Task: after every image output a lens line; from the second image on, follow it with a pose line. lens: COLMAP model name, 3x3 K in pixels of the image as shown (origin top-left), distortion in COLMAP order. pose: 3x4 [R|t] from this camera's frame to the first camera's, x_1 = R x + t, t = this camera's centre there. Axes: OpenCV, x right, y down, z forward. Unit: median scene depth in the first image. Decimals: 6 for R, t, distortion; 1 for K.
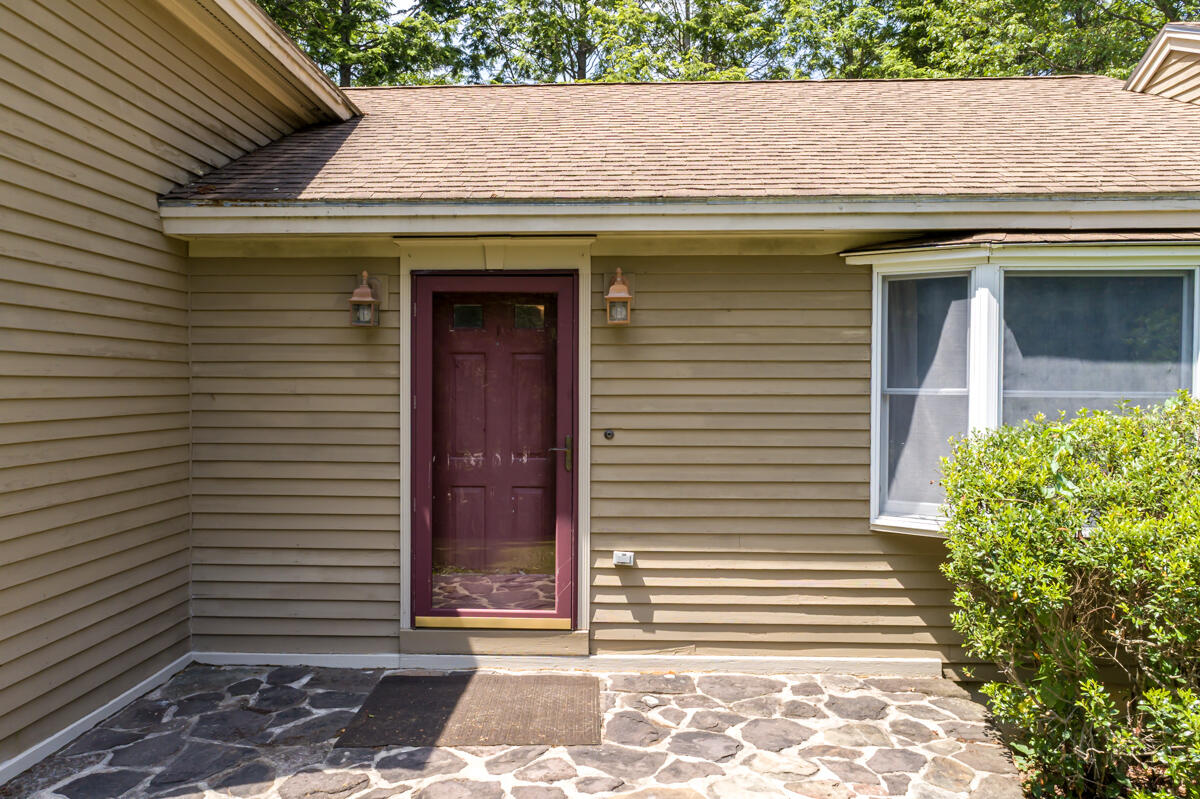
lens RADIAL K [[807.2, 0, 575.1], [0, 807.2, 394.4], [0, 0, 1]] dist [-0.004048, 0.005626]
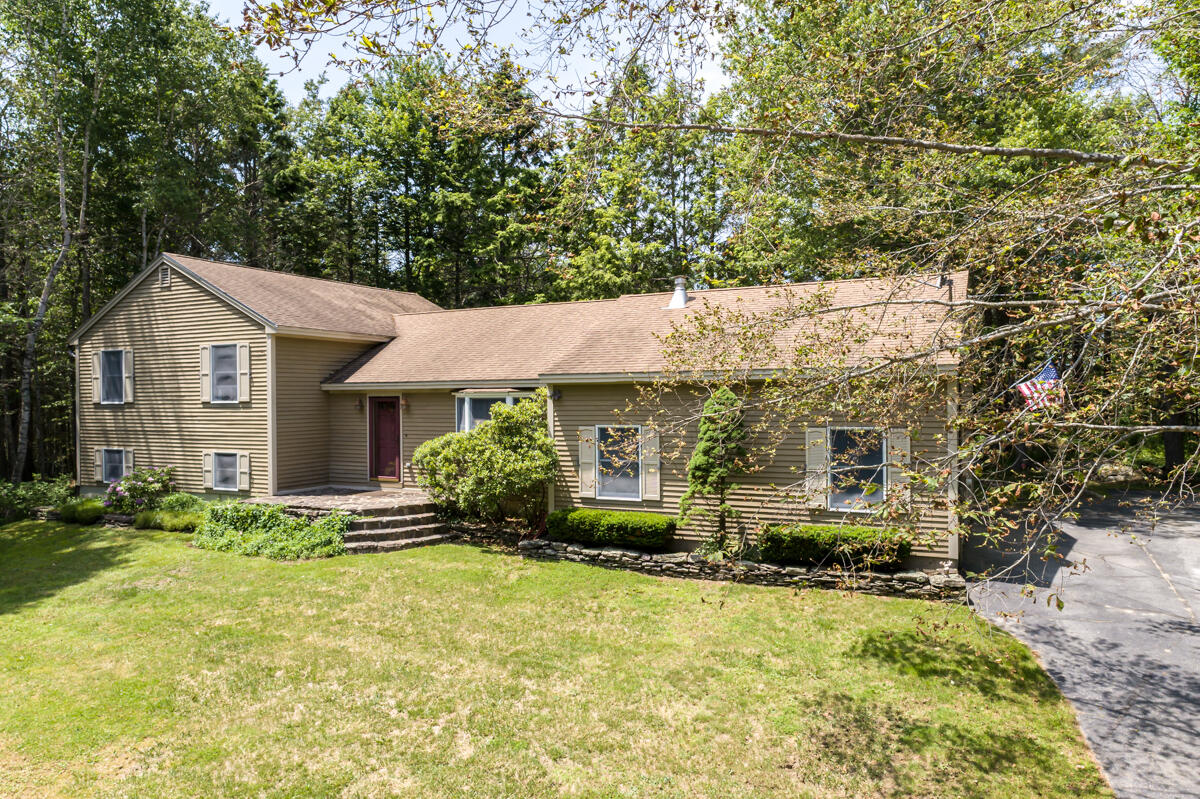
lens RADIAL K [[812.6, 0, 564.9], [0, 812.6, 404.2], [0, 0, 1]] dist [-0.014027, 0.004118]
pose [[0.902607, -0.005350, -0.430432, 2.596387], [0.003799, 0.999983, -0.004461, -0.089834], [0.430449, 0.002391, 0.902612, -2.445846]]
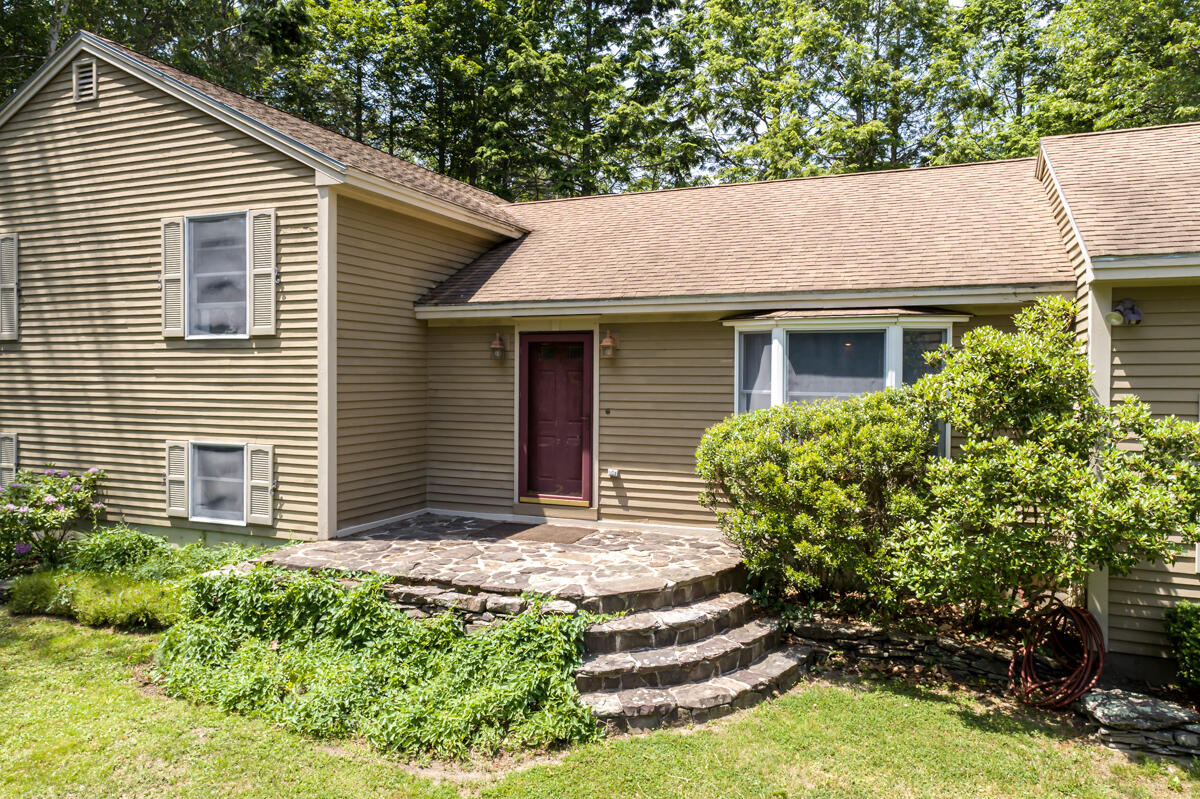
lens RADIAL K [[807.2, 0, 575.1], [0, 807.2, 394.4], [0, 0, 1]] dist [-0.004048, 0.005626]
pose [[0.935293, 0.011451, -0.353688, 0.681420], [-0.009565, 0.999929, 0.007079, -0.007055], [0.353744, -0.003238, 0.935337, -0.920943]]
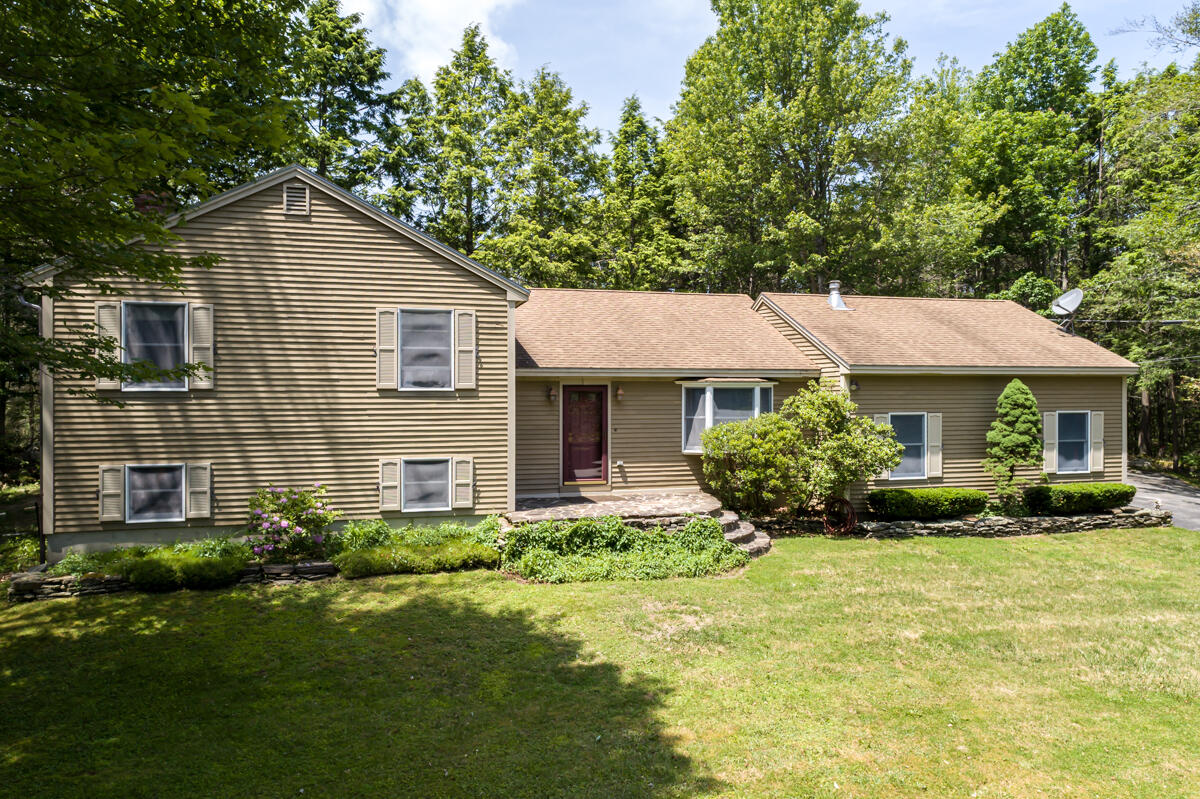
lens RADIAL K [[841.0, 0, 562.6], [0, 841.0, 399.6], [0, 0, 1]] dist [-0.006387, 0.003537]
pose [[0.957040, -0.004939, 0.289914, -1.291533], [0.008284, 0.999913, -0.010310, -0.049975], [-0.289837, 0.012269, 0.956997, -2.573470]]
